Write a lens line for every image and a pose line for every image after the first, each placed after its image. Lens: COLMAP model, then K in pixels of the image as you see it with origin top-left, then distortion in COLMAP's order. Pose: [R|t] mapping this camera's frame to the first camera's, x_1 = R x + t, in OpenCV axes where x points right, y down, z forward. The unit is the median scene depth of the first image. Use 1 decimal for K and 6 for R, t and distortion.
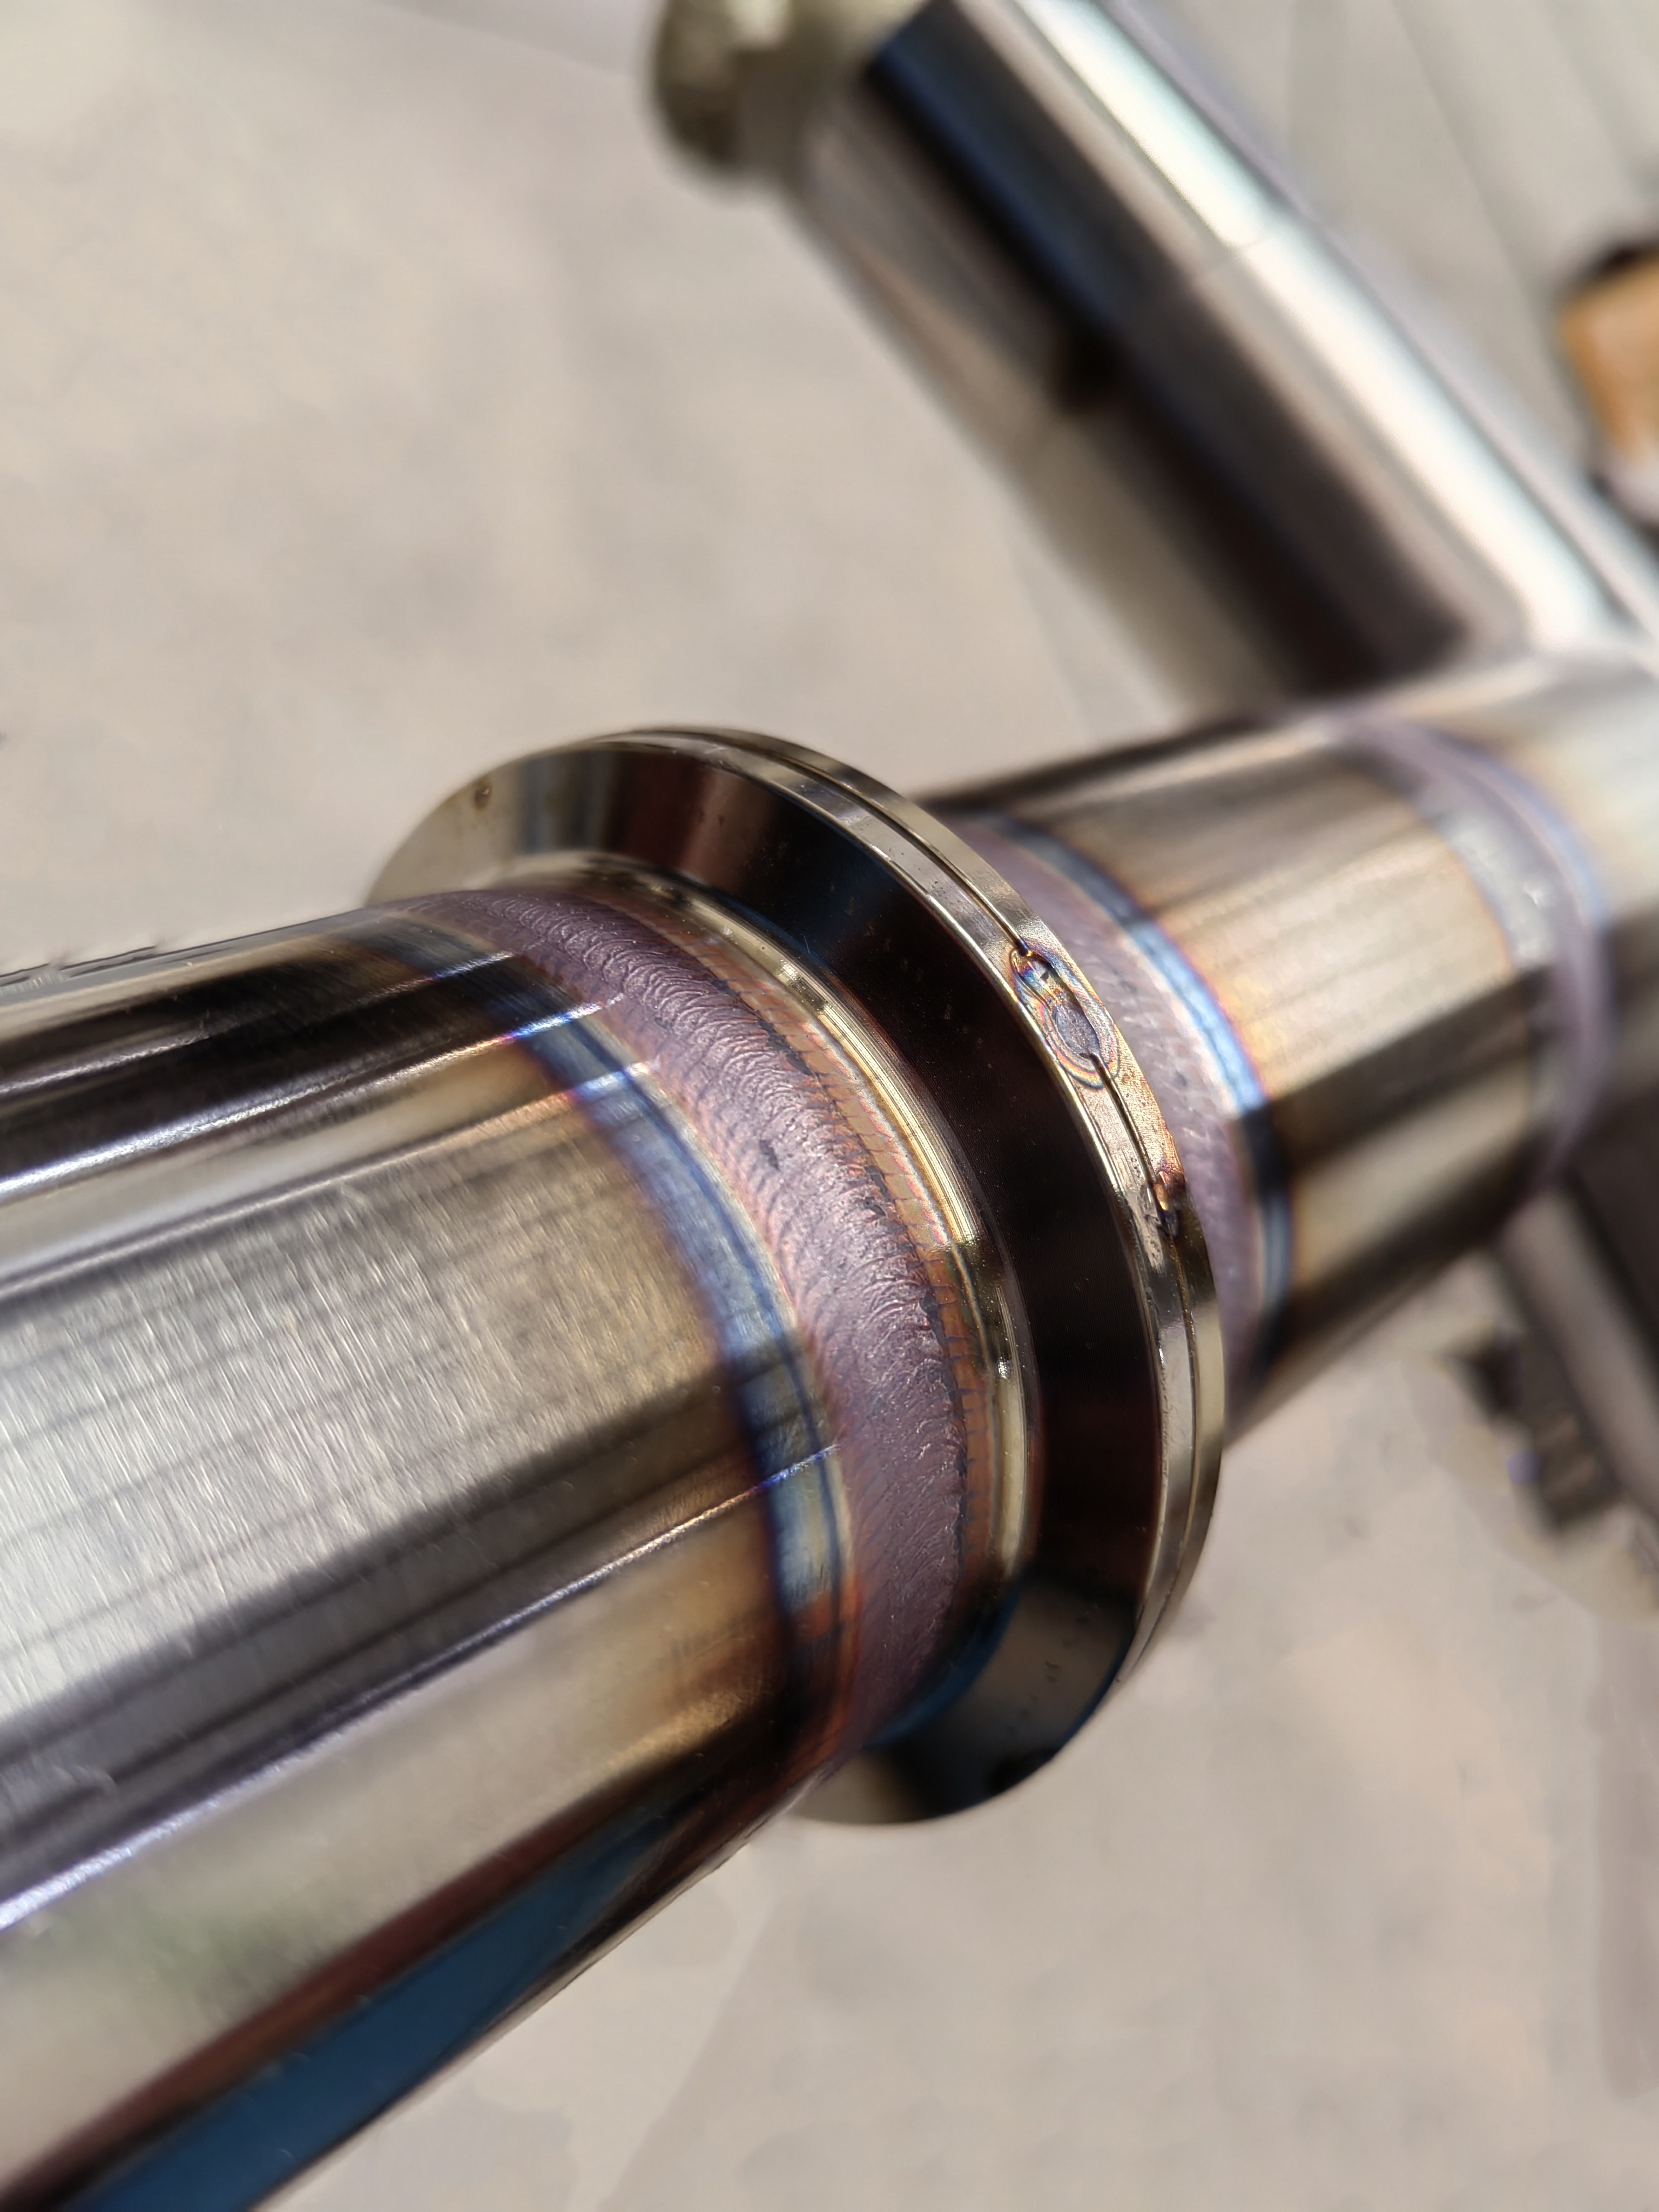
lens RADIAL K [[1753.5, 0, 829.5], [0, 1753.5, 1106.0], [0, 0, 1]] dist [0.077104, -0.000251]
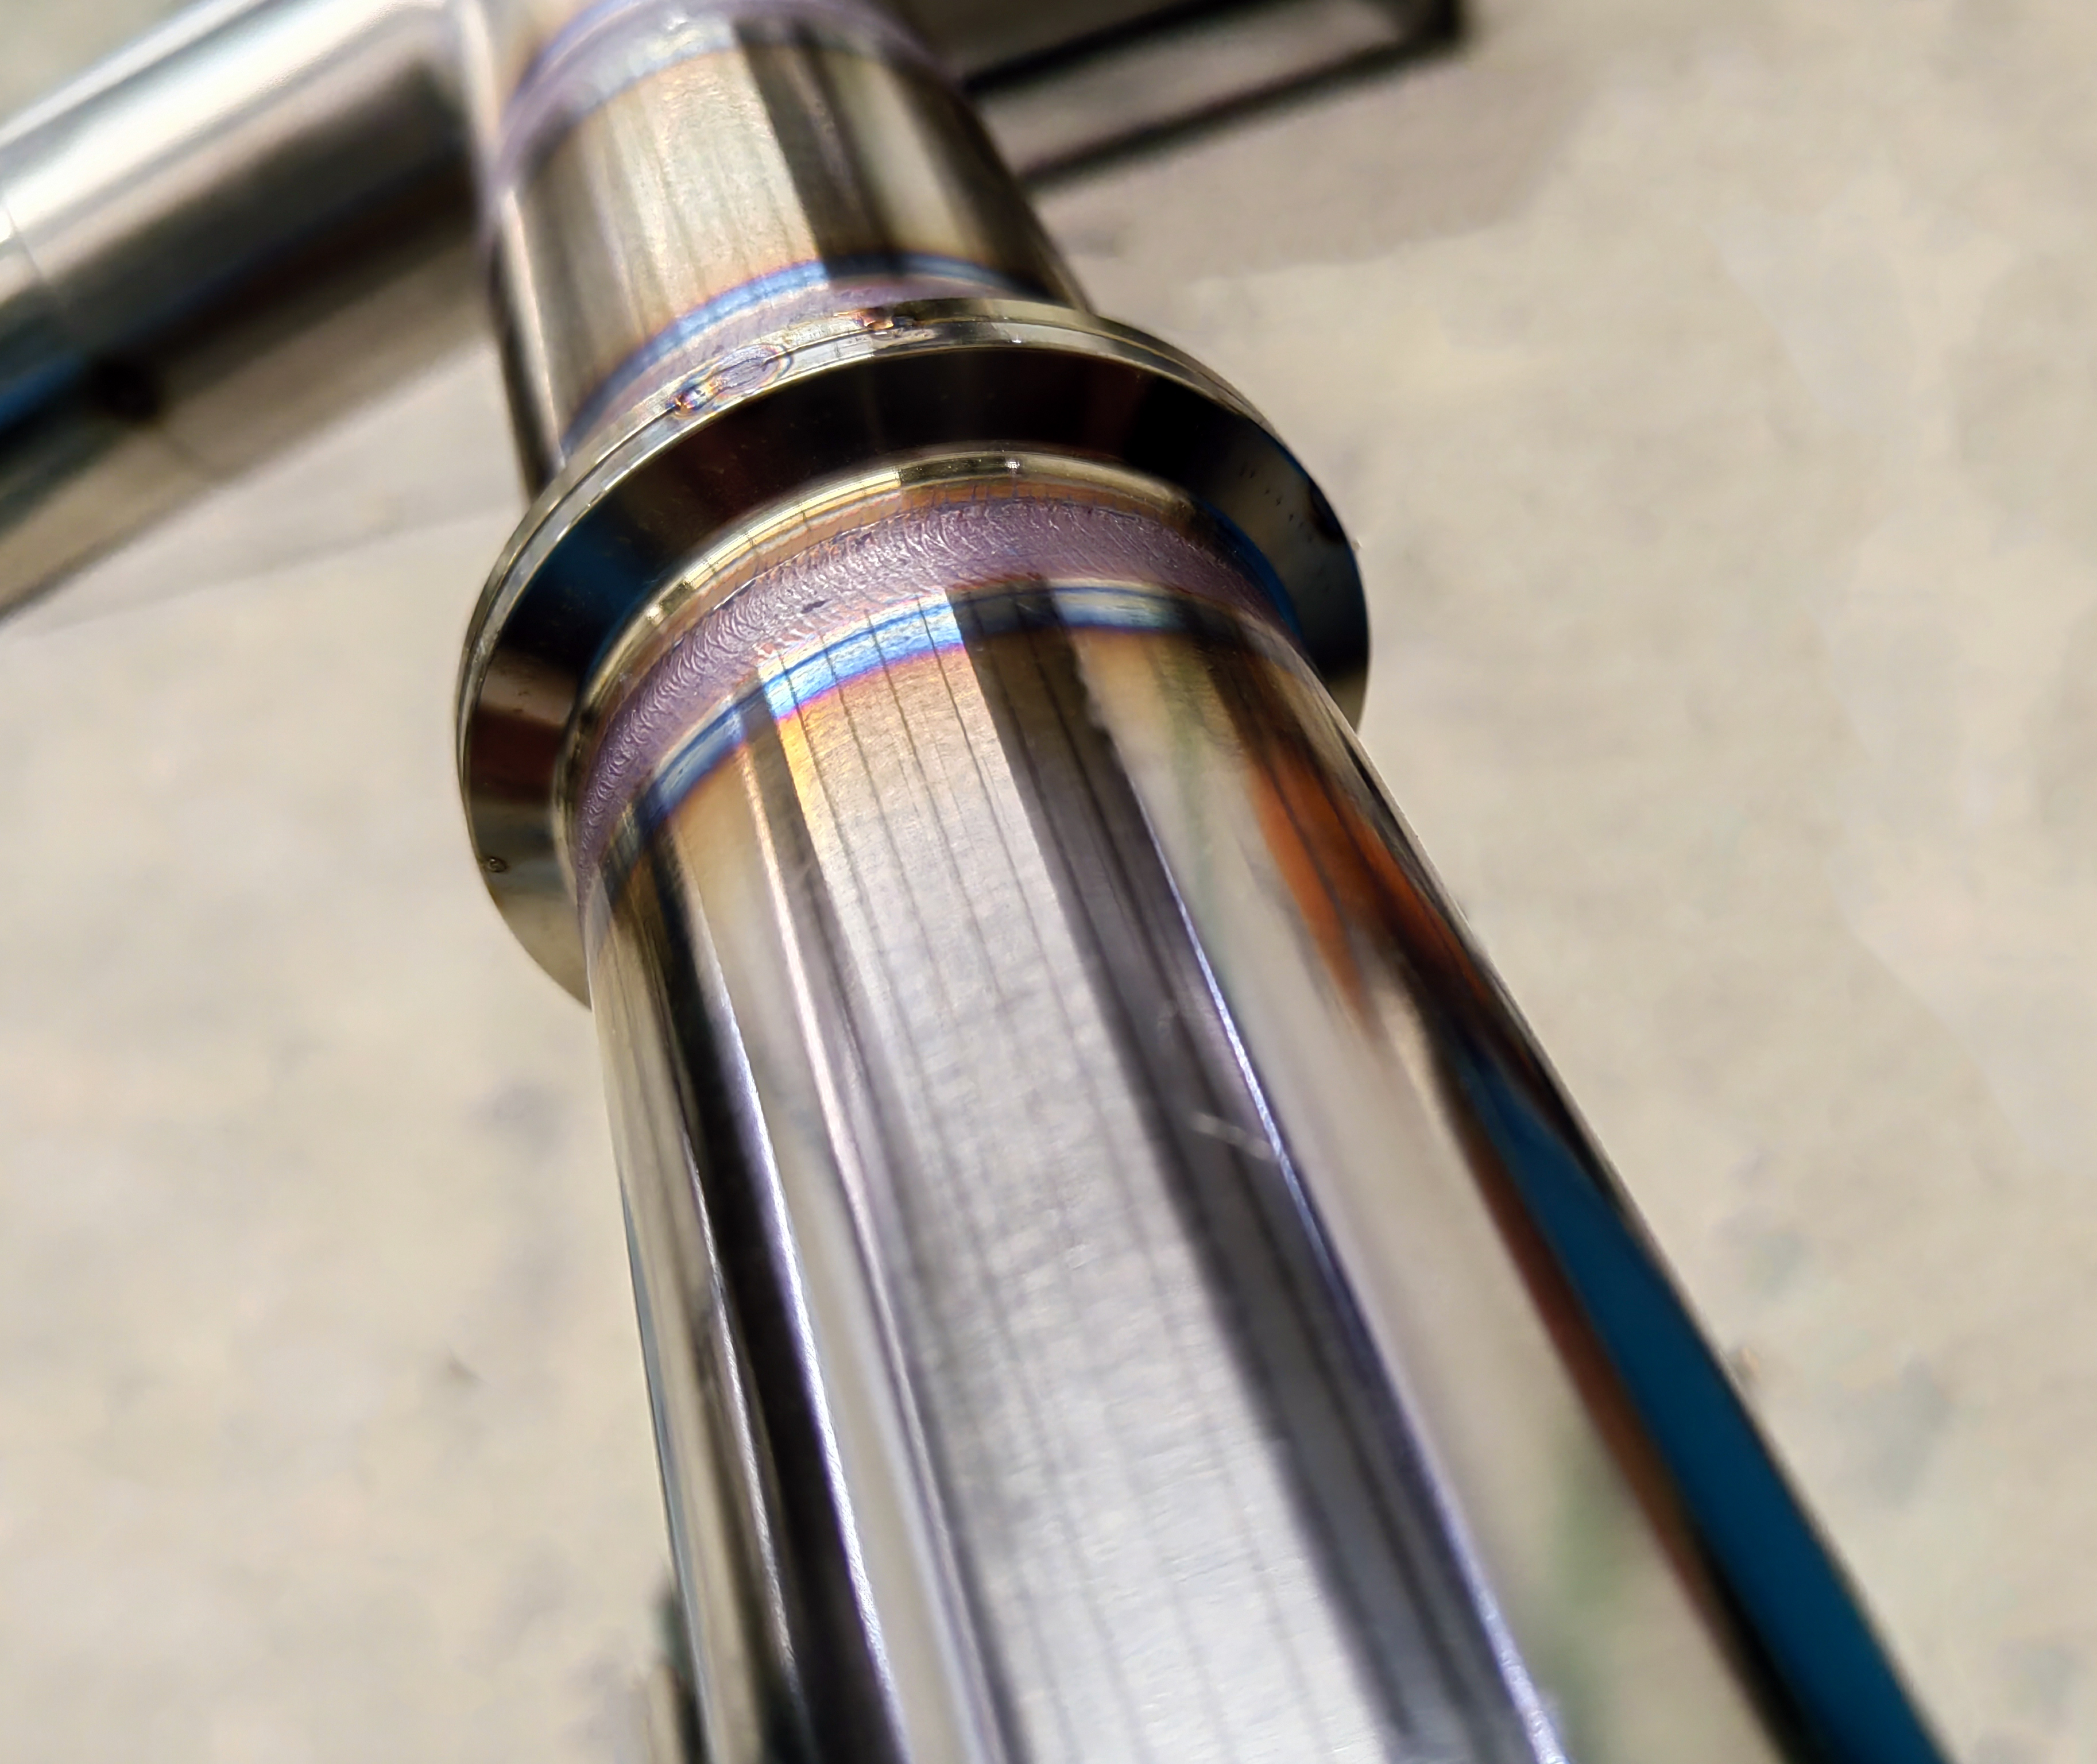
lens RADIAL K [[2037.5, 0, 1048.5], [0, 2037.5, 882.0], [0, 0, 1]] dist [-0.000375, -0.004227]
pose [[0.107410, -0.993700, 0.031981, -0.247254], [0.987982, 0.110277, 0.108304, 0.055281], [-0.111148, 0.019964, 0.993603, -0.476070]]
